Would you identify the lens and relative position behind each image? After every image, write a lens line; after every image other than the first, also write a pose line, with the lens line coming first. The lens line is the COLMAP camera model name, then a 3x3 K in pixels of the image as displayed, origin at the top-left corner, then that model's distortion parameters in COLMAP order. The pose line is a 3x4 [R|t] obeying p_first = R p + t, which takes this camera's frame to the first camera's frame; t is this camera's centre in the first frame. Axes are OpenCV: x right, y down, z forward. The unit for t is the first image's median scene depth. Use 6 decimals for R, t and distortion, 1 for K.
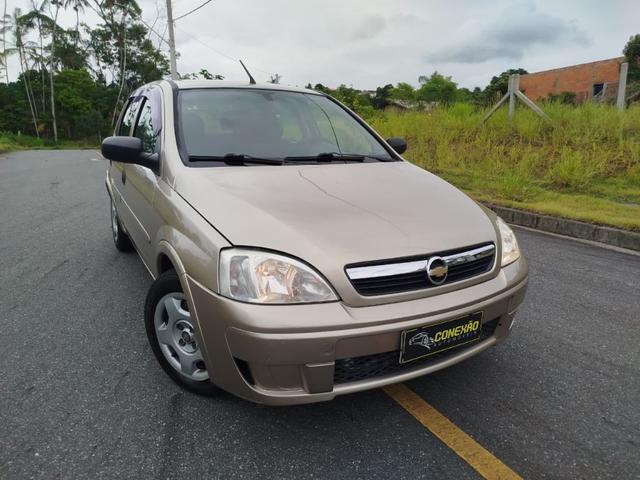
lens RADIAL K [[446.8, 0, 320.9], [0, 446.8, 245.5], [0, 0, 1]] dist [0.000340, 0.006968]
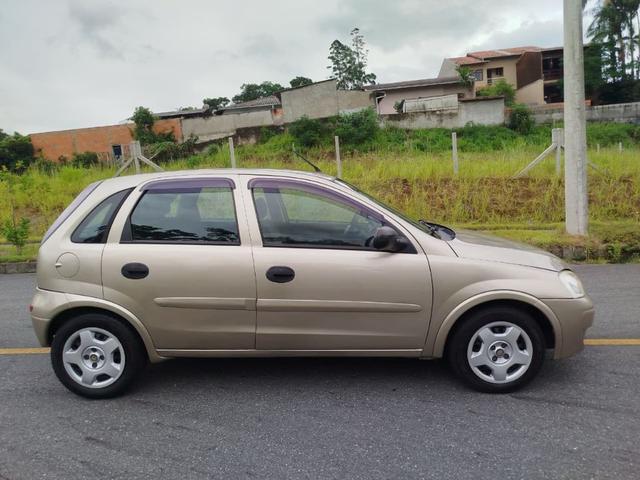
lens RADIAL K [[446.8, 0, 320.9], [0, 446.8, 245.5], [0, 0, 1]] dist [0.000340, 0.006968]
pose [[0.521521, -0.165241, 0.837085, -0.294487], [0.263704, 0.964252, 0.026052, -0.053868], [-0.811465, 0.207156, 0.546452, 0.105210]]
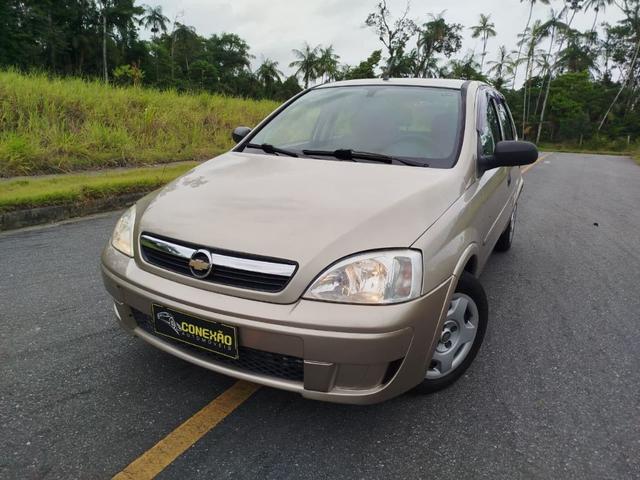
lens RADIAL K [[446.8, 0, 320.9], [0, 446.8, 245.5], [0, 0, 1]] dist [0.000340, 0.006968]
pose [[0.528588, 0.230637, -0.816946, 0.172771], [-0.236609, 0.964273, 0.119137, -0.023494], [0.815237, 0.130323, 0.564274, 0.094992]]
